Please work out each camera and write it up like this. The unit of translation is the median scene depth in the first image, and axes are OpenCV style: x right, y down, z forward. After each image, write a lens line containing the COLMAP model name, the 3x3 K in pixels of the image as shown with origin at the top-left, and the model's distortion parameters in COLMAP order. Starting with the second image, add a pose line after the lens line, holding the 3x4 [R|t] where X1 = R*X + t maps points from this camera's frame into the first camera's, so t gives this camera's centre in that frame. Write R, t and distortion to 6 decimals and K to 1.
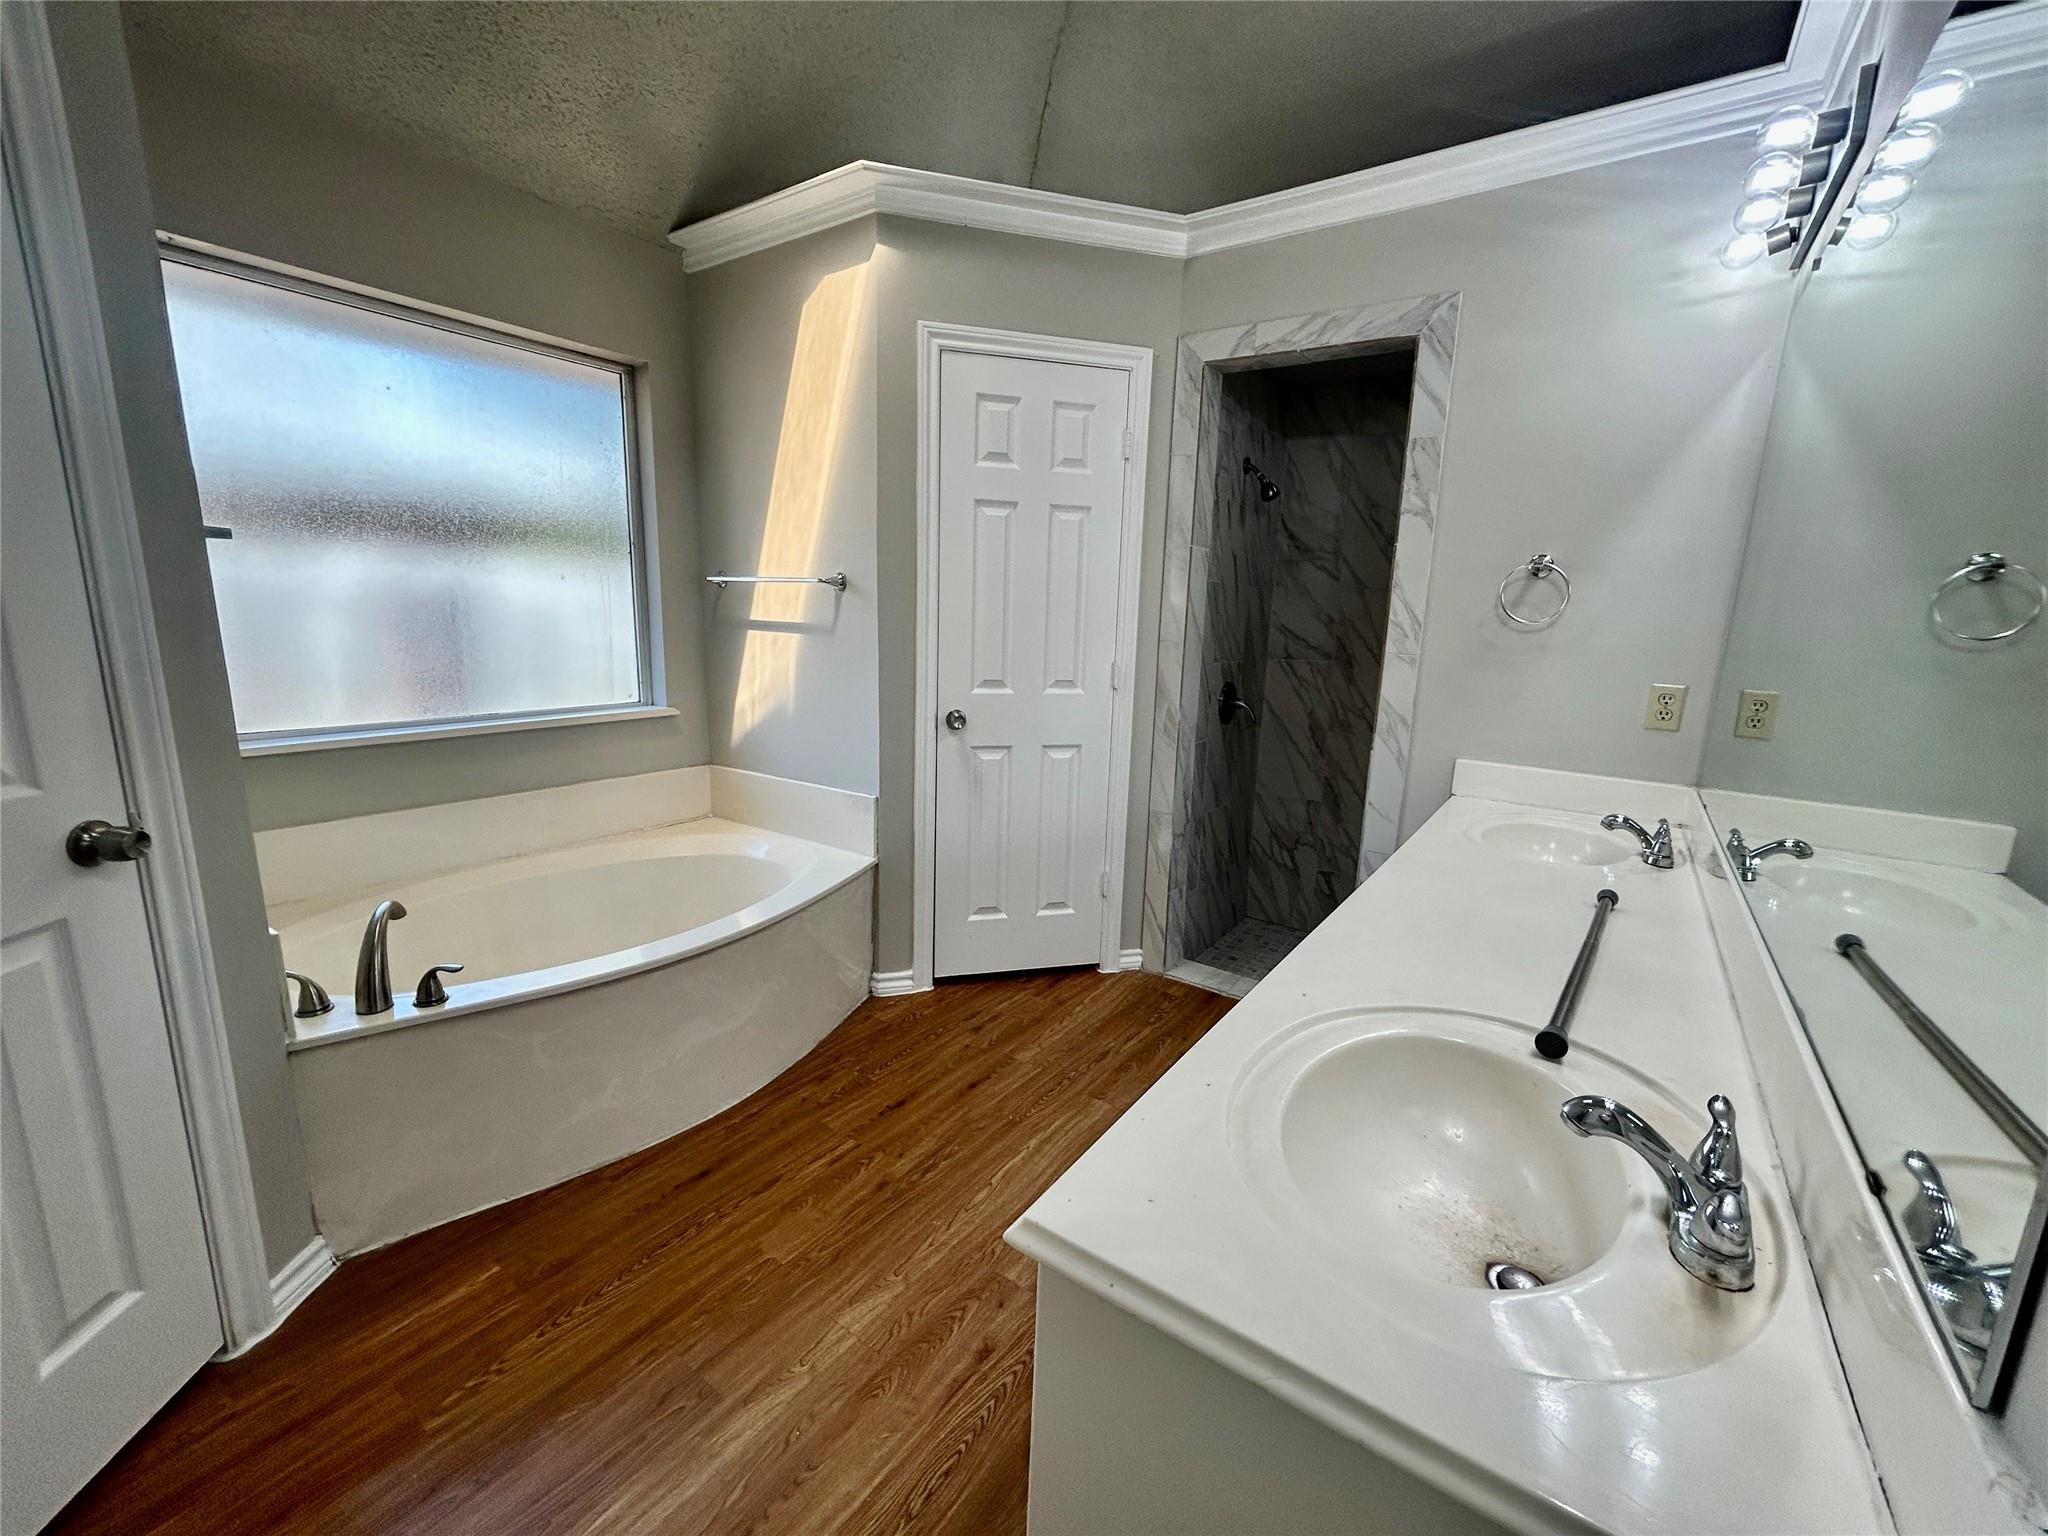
lens RADIAL K [[833.2, 0, 1025.2], [0, 833.2, 773.8], [0, 0, 1]] dist [-0.001598, 0.001300]
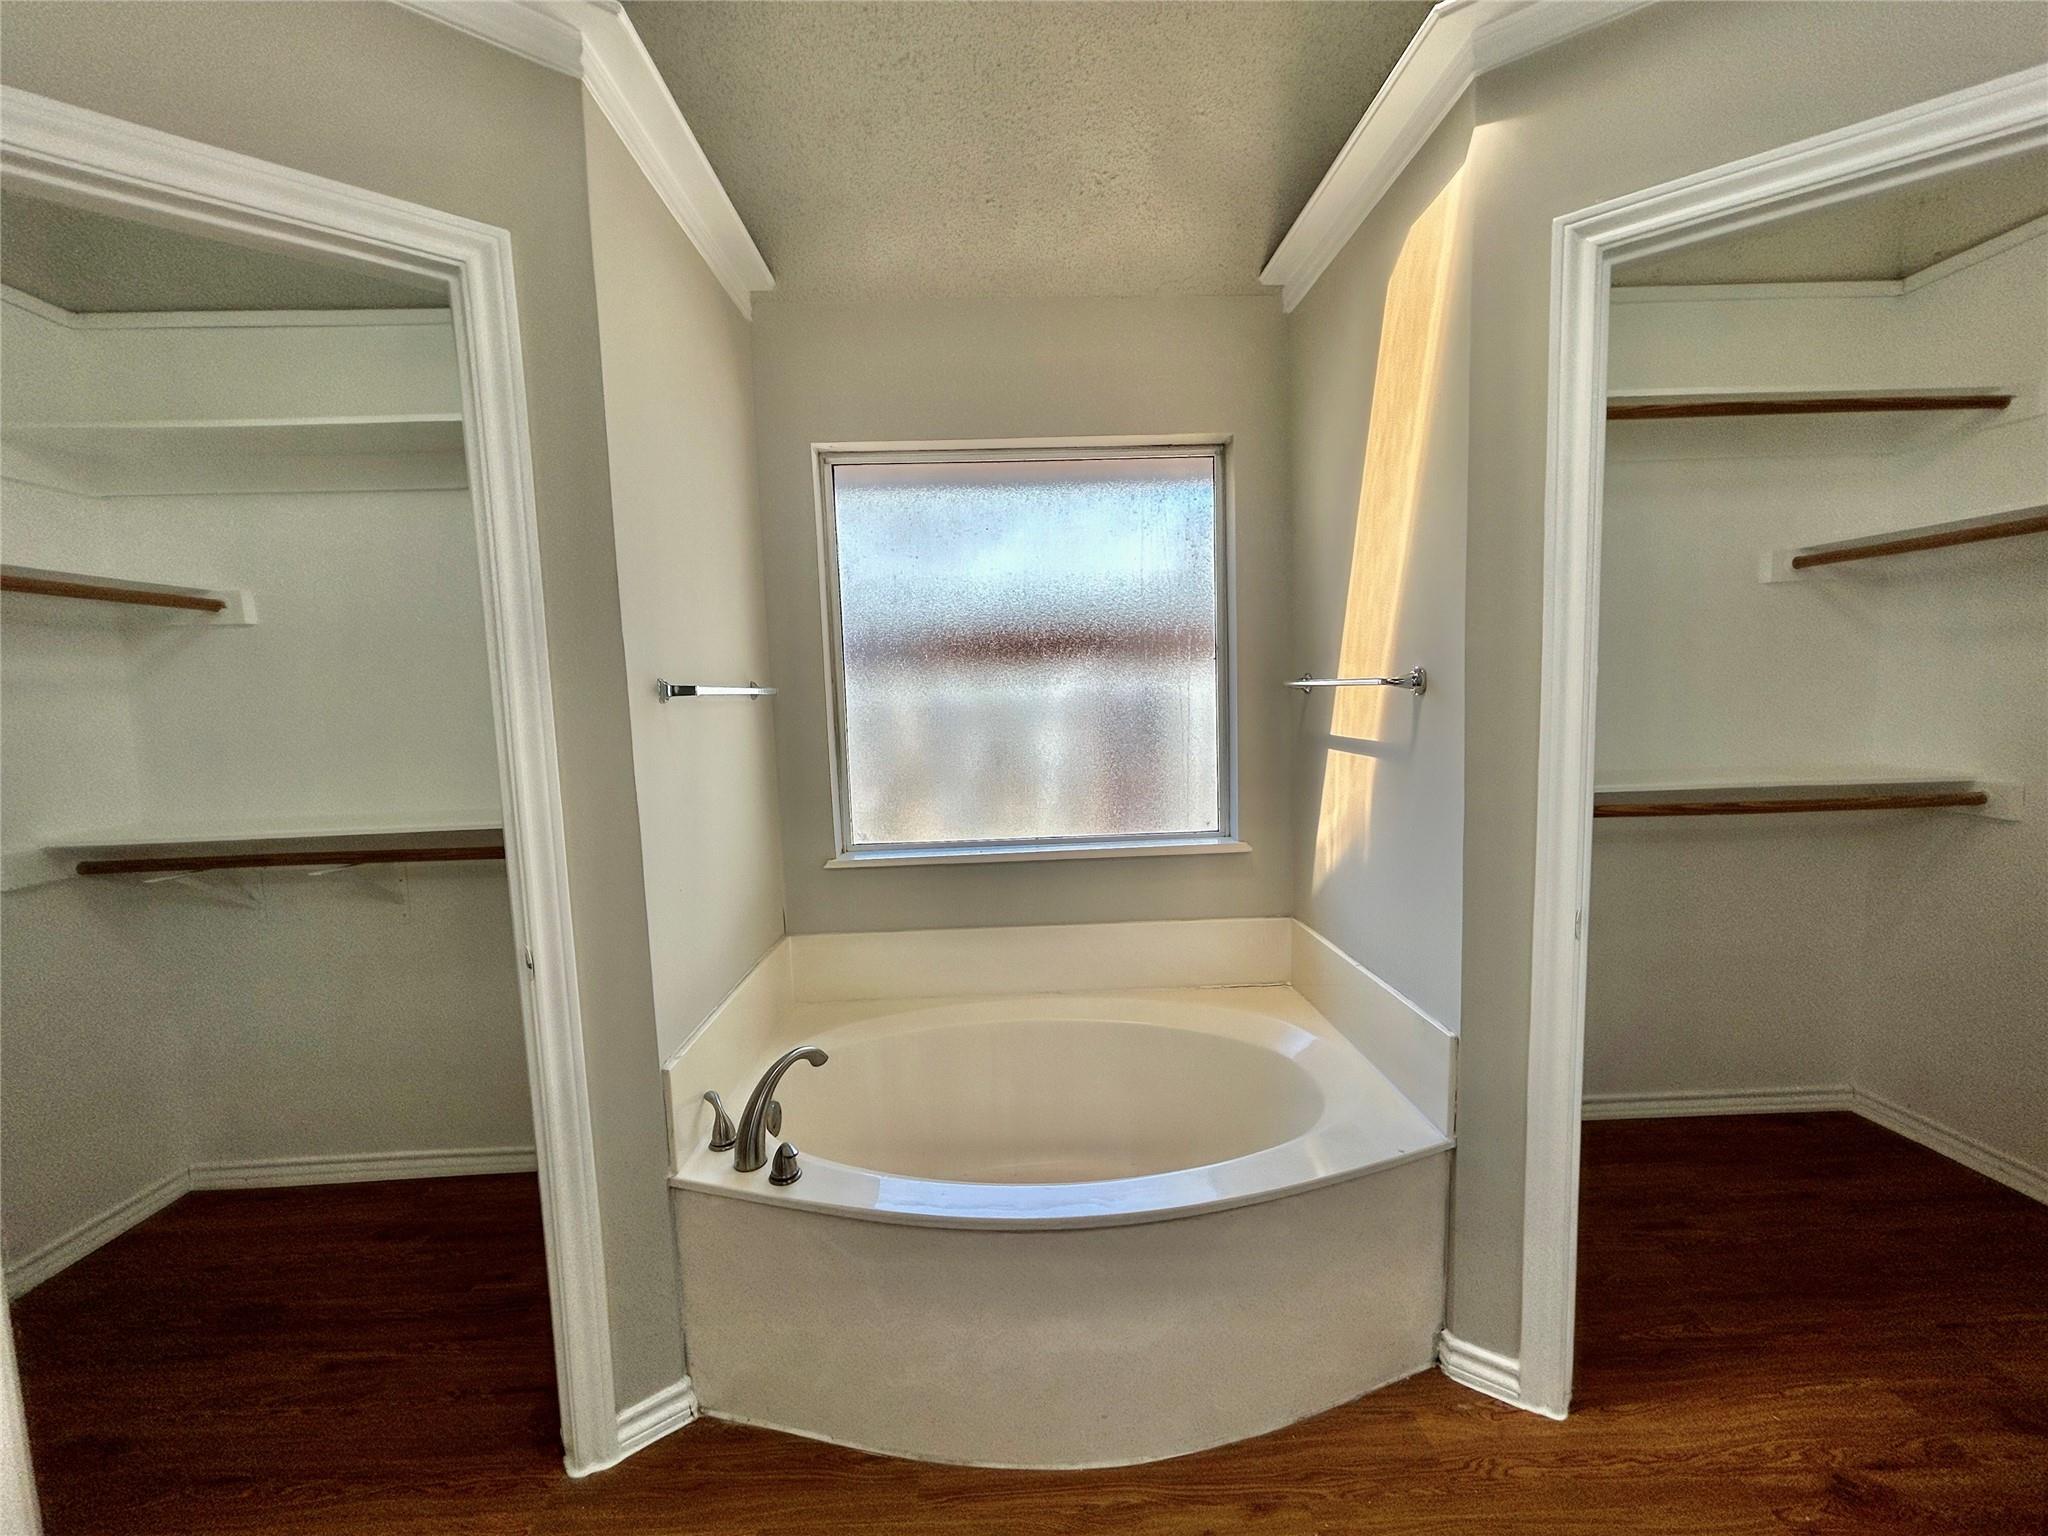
lens RADIAL K [[833.2, 0, 1022.9], [0, 833.2, 769.4], [0, 0, 1]] dist [-0.001598, 0.001300]
pose [[0.604453, 0.025587, -0.796230, 0.101563], [-0.109397, 0.992681, -0.051149, -0.096700], [0.789093, 0.118022, 0.602829, 0.383250]]
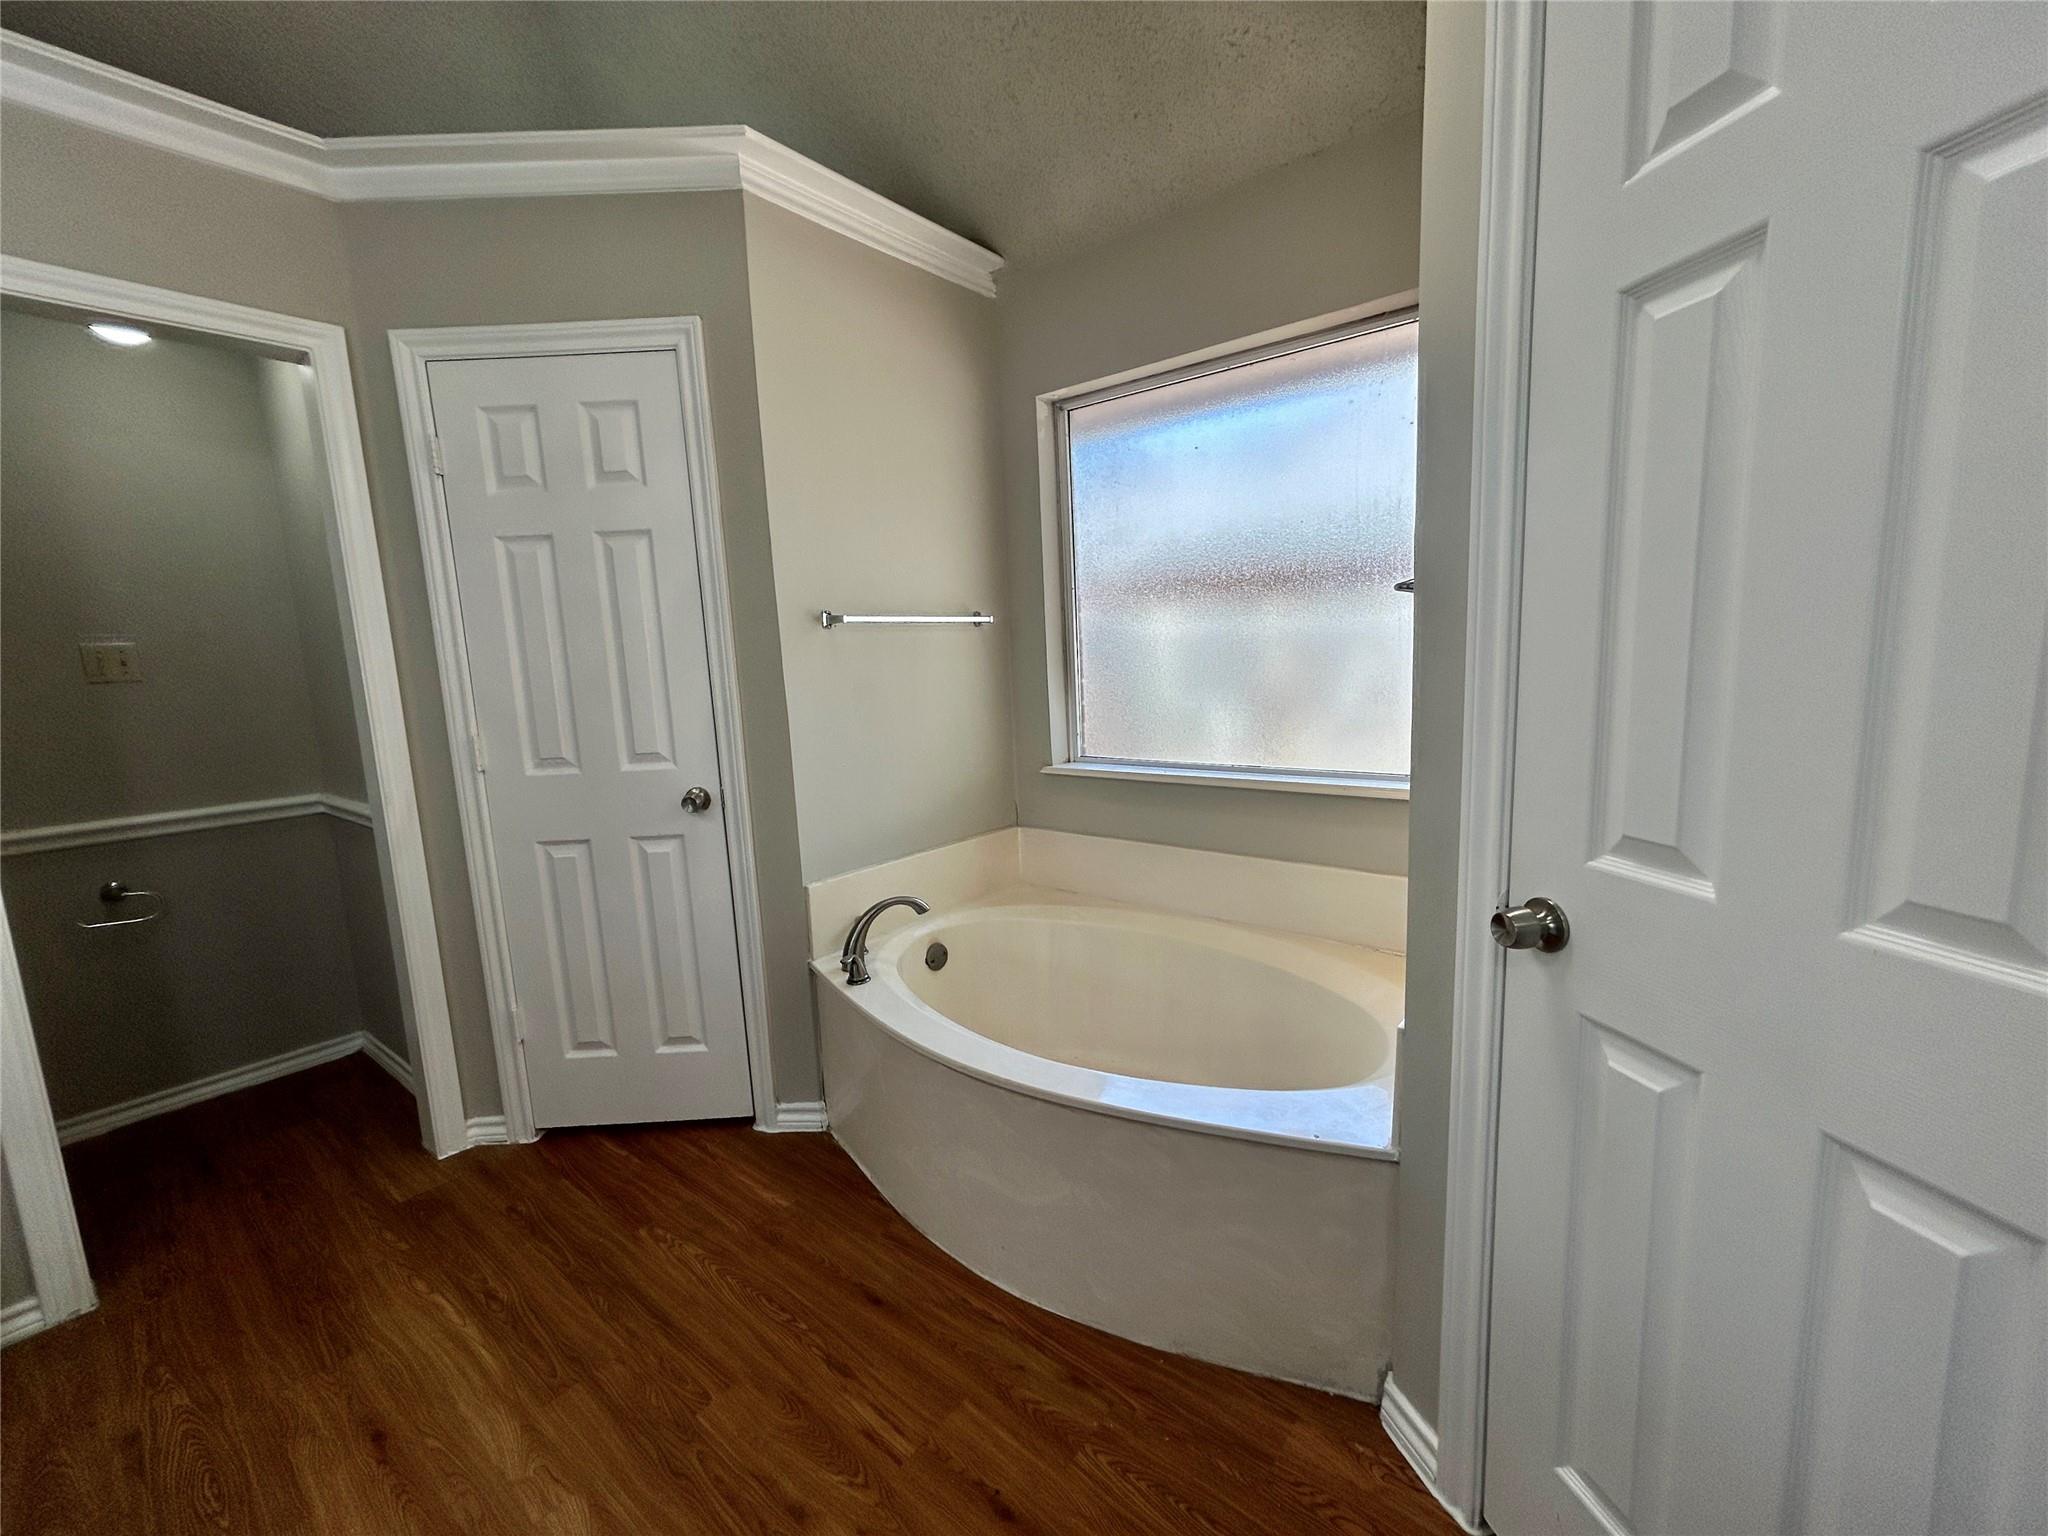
lens RADIAL K [[833.2, 0, 1025.3], [0, 833.2, 770.4], [0, 0, 1]] dist [-0.001598, 0.001300]
pose [[-0.056754, 0.117755, -0.991420, 0.292537], [-0.158179, 0.979417, 0.125384, -0.144070], [0.985778, 0.163938, -0.036959, 0.788433]]
